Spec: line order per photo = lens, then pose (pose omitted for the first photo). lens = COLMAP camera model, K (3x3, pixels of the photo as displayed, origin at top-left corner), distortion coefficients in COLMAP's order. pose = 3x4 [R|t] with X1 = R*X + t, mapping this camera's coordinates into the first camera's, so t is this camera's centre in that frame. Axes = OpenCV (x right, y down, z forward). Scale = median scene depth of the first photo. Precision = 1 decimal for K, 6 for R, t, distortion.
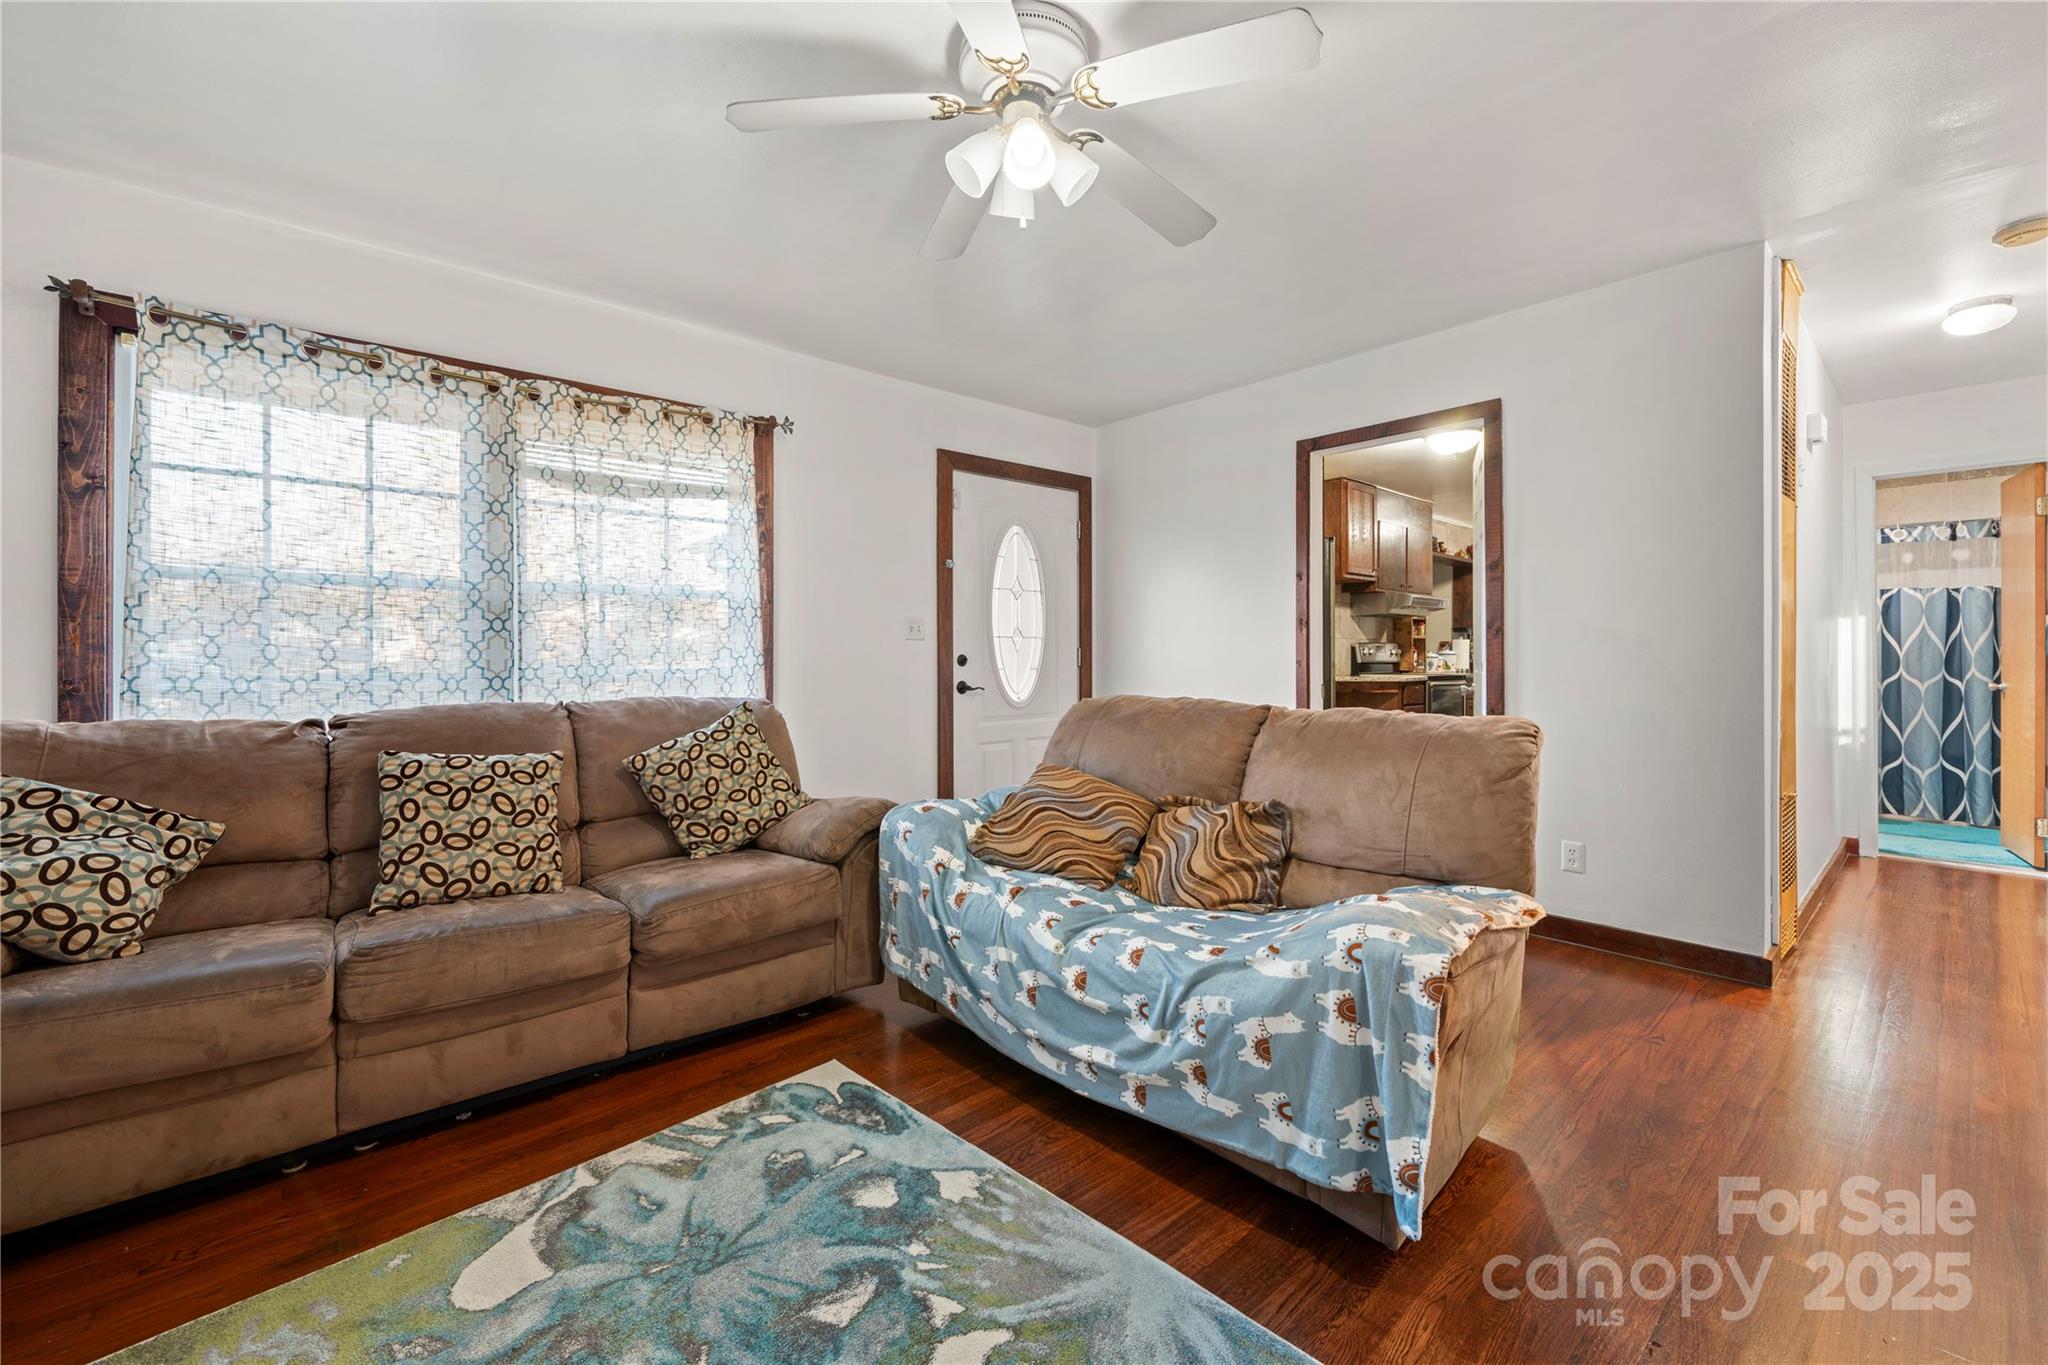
lens RADIAL K [[837.6, 0, 1022.8], [0, 837.6, 659.3], [0, 0, 1]] dist [0.001261, -0.000279]
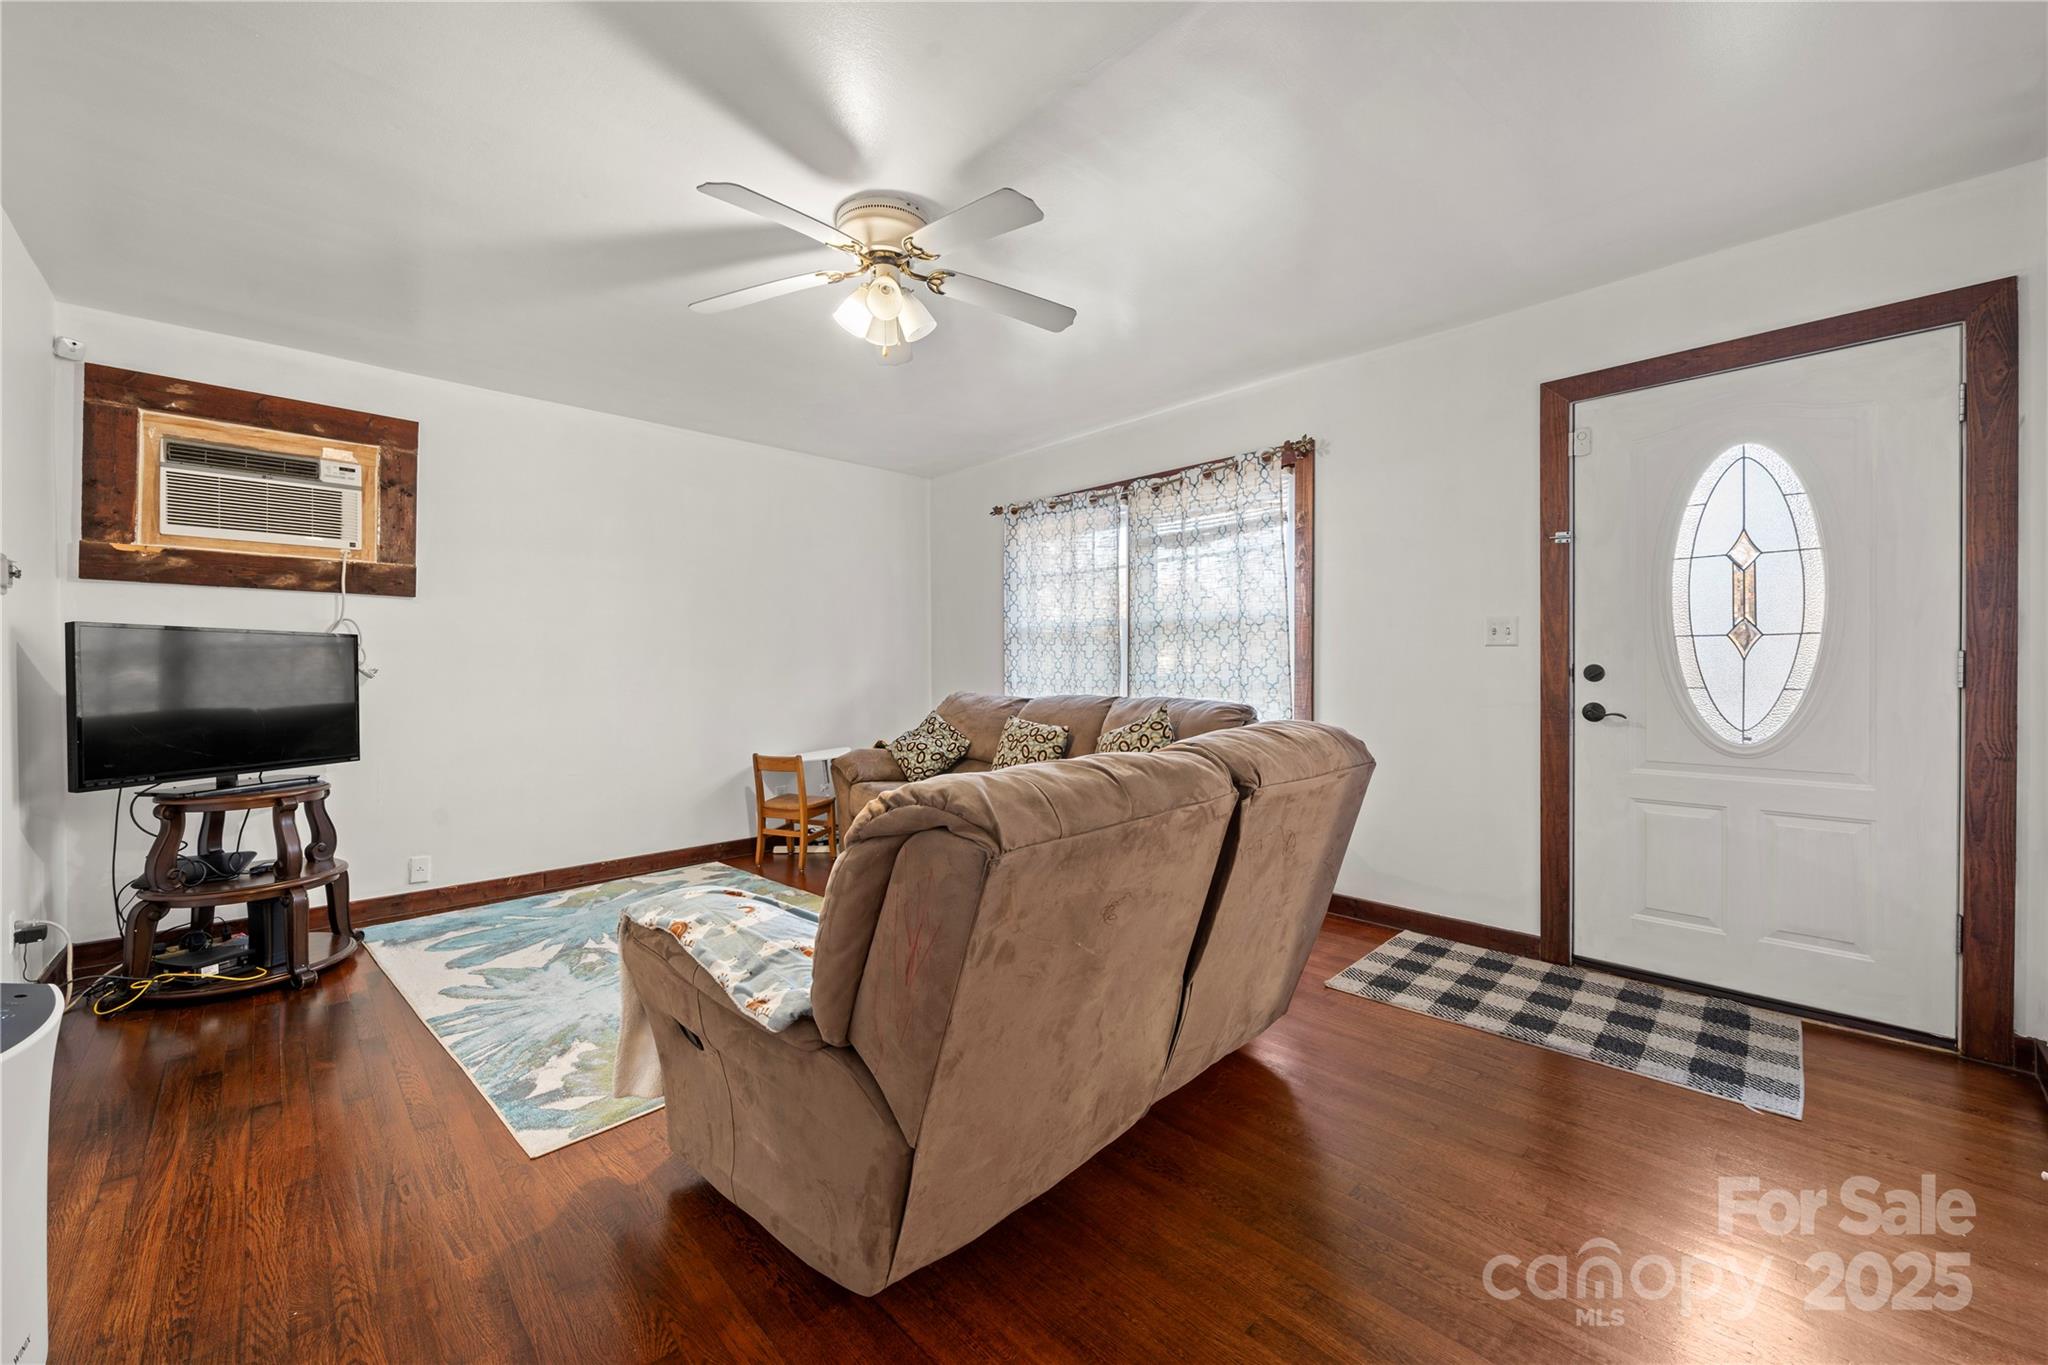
lens RADIAL K [[782.8, 0, 1022.8], [0, 782.8, 671.2], [0, 0, 1]] dist [-0.001793, -0.000342]
pose [[0.044162, 0.009475, -0.998979, 0.529207], [-0.001573, 0.999954, 0.009415, -0.005309], [0.999023, 0.001156, 0.044175, 0.481868]]
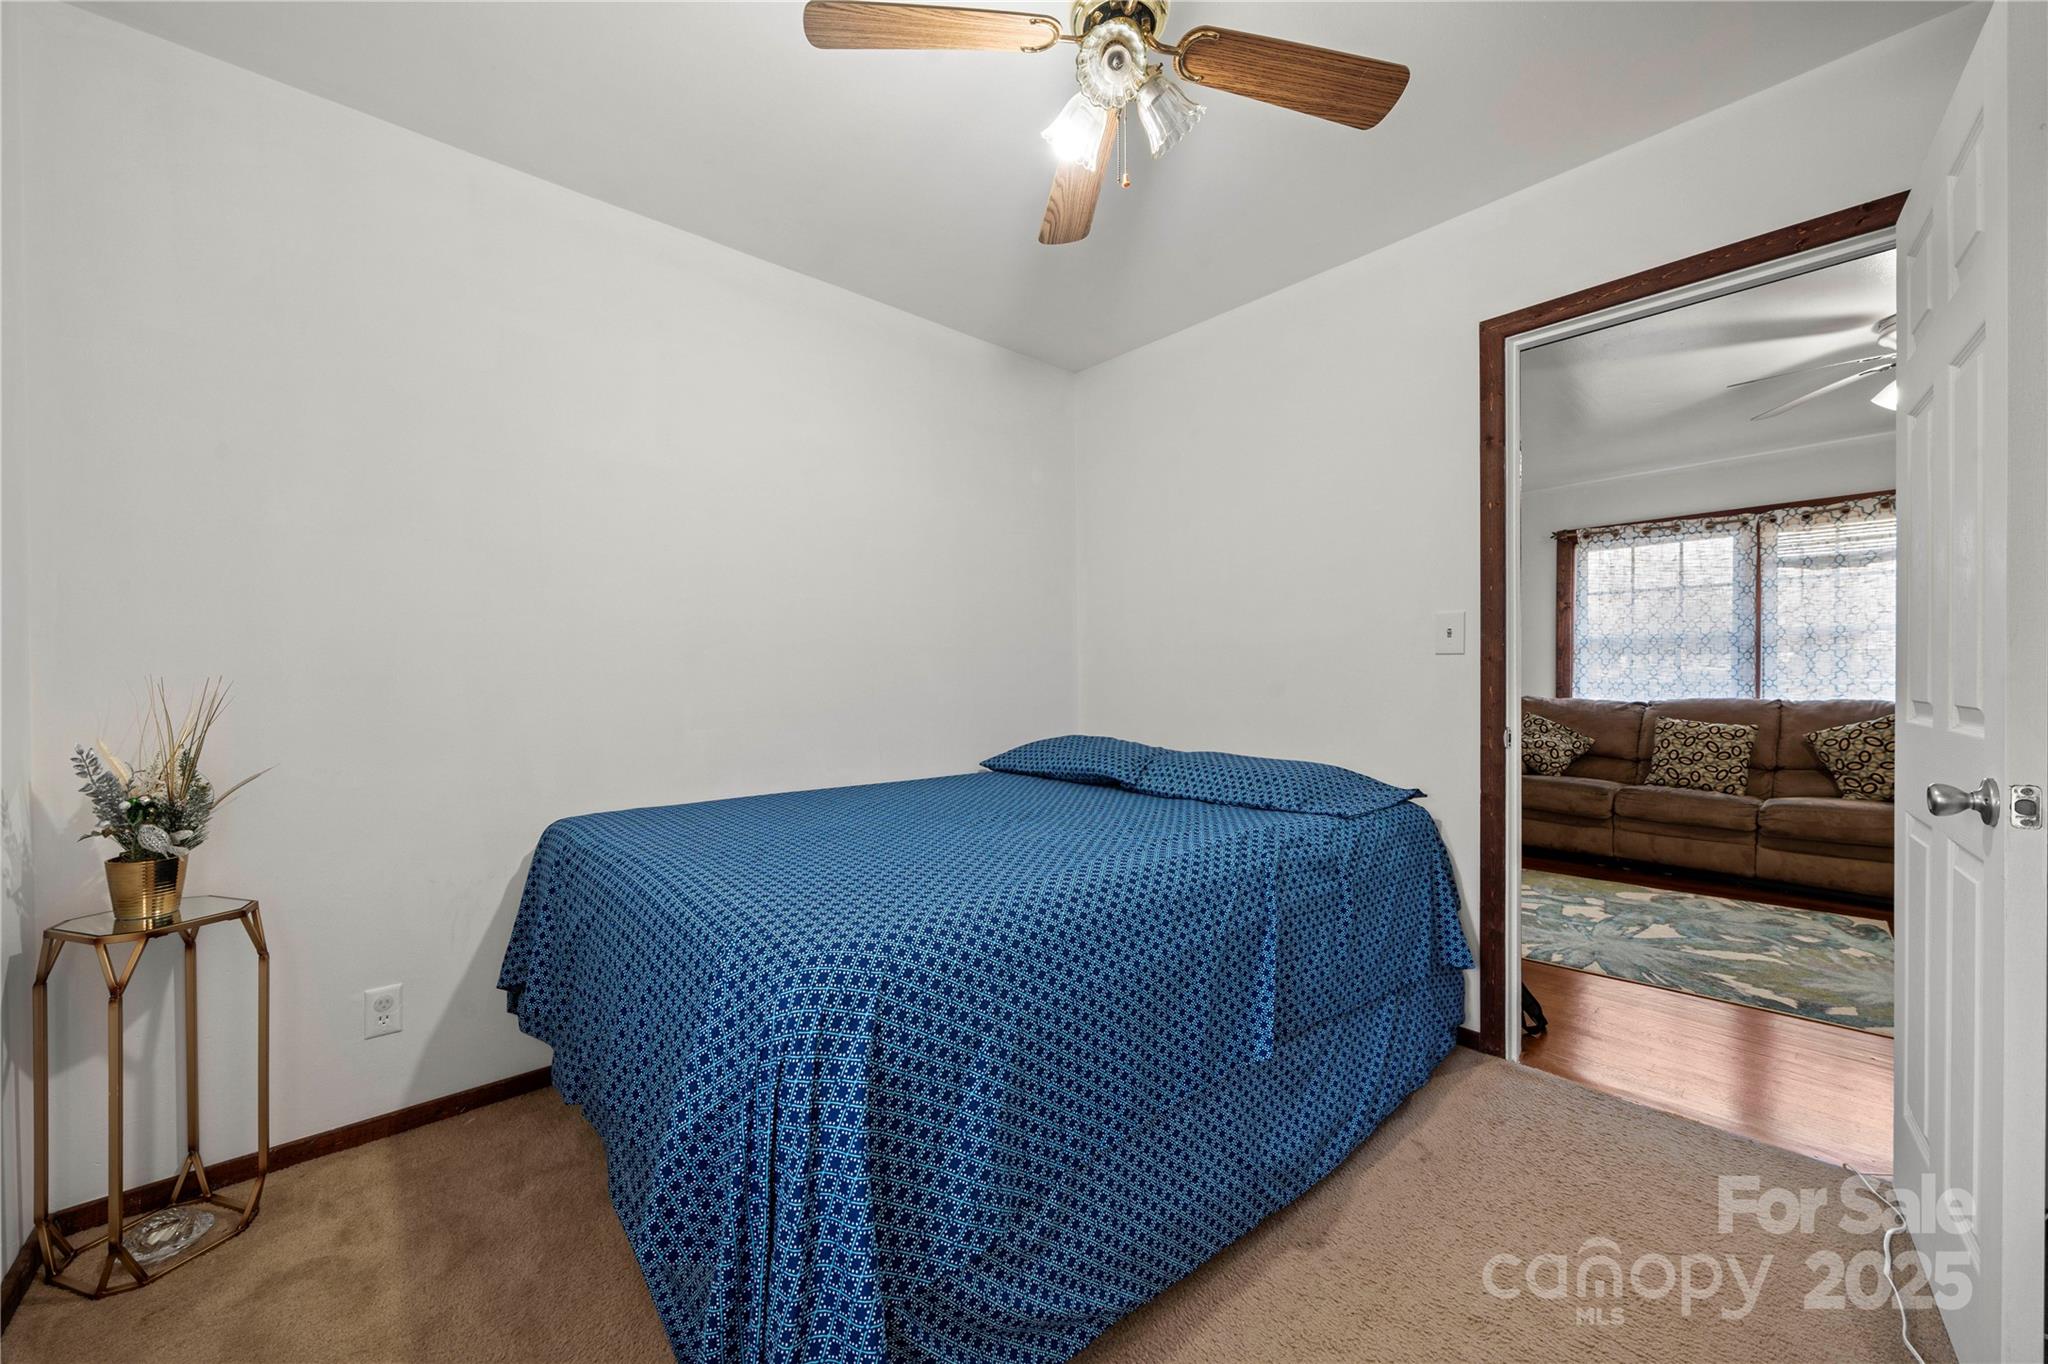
lens RADIAL K [[759.4, 0, 1025.0], [0, 759.4, 676.5], [0, 0, 1]] dist [-0.001474, -0.000172]
pose [[-0.003034, 0.004313, -0.999986, 0.626869], [0.000684, 0.999990, 0.004311, -0.002678], [0.999995, -0.000670, -0.003037, -0.334602]]
